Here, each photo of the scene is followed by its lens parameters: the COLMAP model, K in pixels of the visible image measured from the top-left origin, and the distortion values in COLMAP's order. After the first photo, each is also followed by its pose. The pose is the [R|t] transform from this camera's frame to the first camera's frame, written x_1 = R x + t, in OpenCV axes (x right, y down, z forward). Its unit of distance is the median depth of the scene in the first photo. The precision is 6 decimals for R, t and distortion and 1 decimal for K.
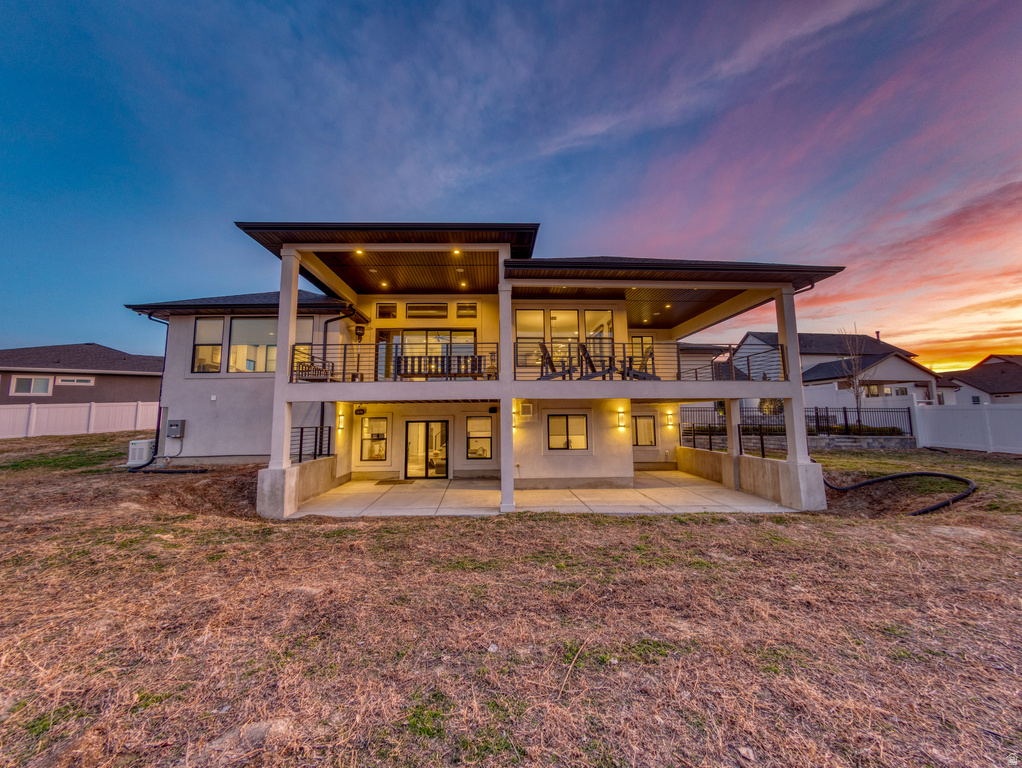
lens RADIAL K [[379.8, 0, 513.3], [0, 379.8, 383.7], [0, 0, 1]] dist [-0.001831, -0.000666]
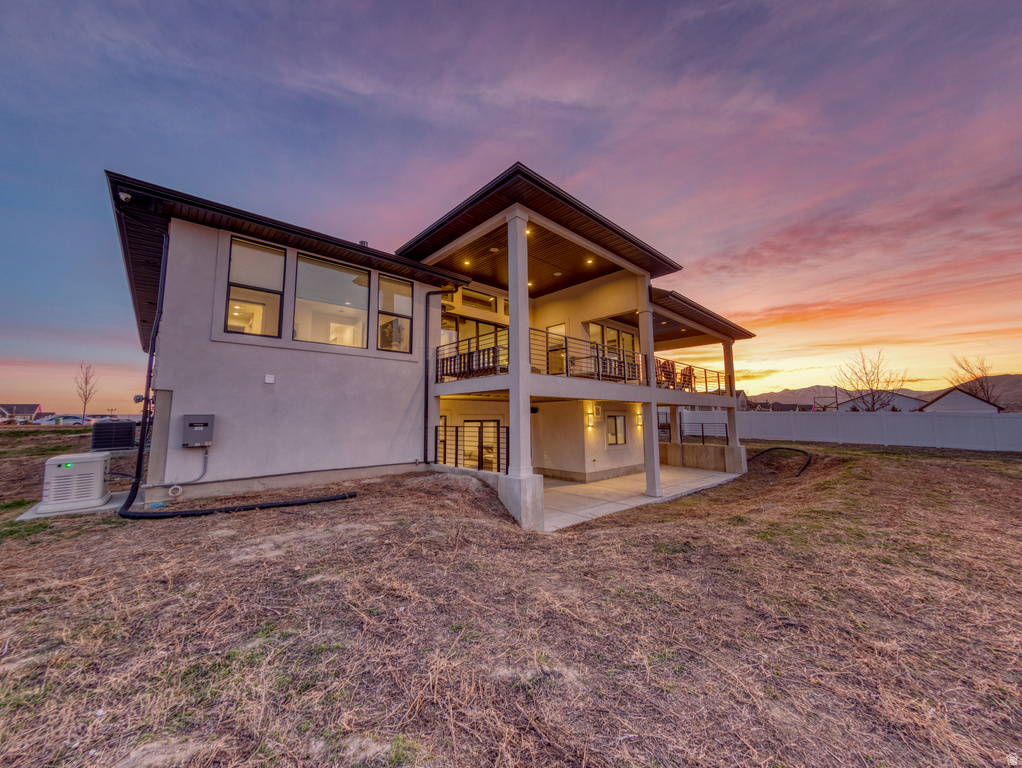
lens RADIAL K [[379.8, 0, 511.3], [0, 379.8, 378.2], [0, 0, 1]] dist [-0.001831, -0.000666]
pose [[0.761017, 0.077569, 0.644078, -0.899008], [-0.062843, 0.996971, -0.045817, 0.039576], [-0.645681, -0.005609, 0.763586, 0.296166]]
